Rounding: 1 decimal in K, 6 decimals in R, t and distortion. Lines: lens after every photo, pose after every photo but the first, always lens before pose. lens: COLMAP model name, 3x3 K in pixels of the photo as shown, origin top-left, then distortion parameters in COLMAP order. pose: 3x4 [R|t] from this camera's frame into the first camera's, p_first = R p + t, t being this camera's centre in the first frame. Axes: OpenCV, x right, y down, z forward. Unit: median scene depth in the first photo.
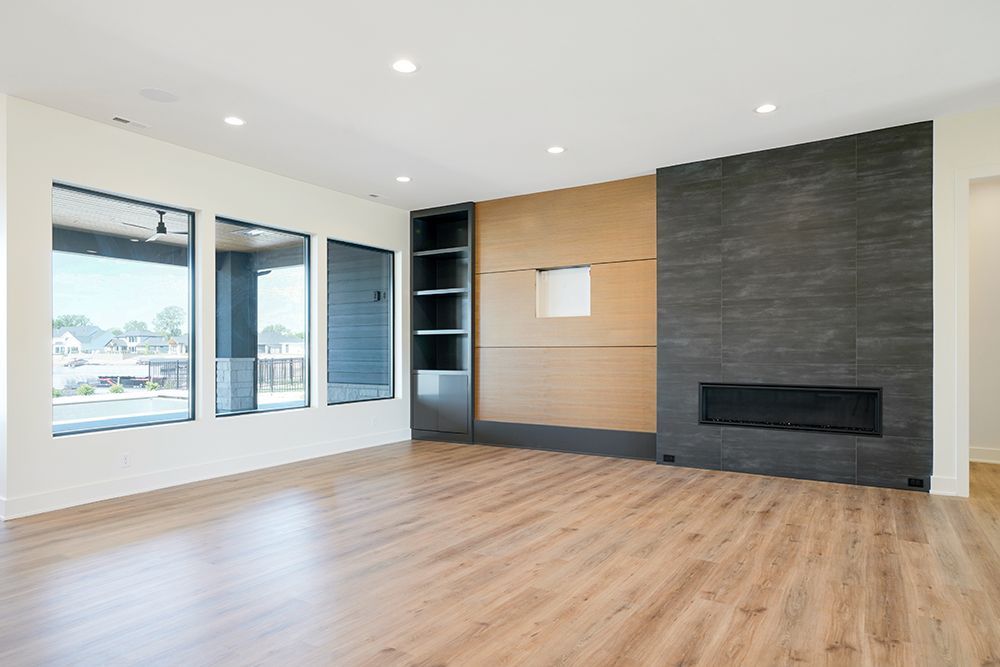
lens RADIAL K [[584.5, 0, 499.8], [0, 584.5, 334.3], [0, 0, 1]] dist [0.002242, -0.005308]
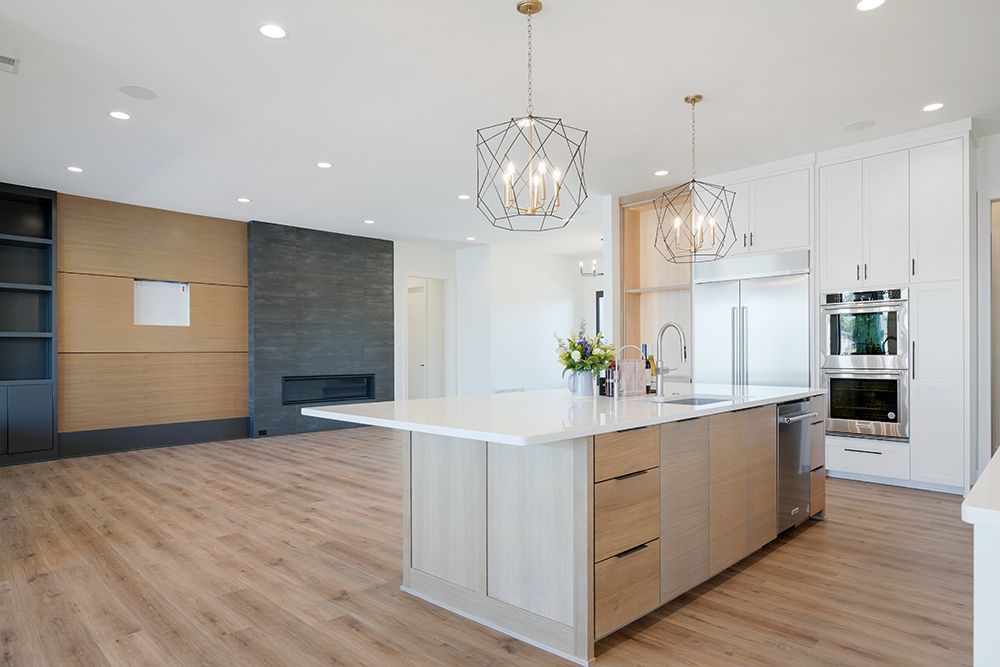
lens RADIAL K [[584.5, 0, 502.3], [0, 584.5, 341.5], [0, 0, 1]] dist [0.002242, -0.005308]
pose [[0.200592, 0.011567, 0.979607, -1.177673], [-0.030478, 0.999520, -0.005561, -0.018487], [-0.979201, -0.028741, 0.200848, 0.197242]]
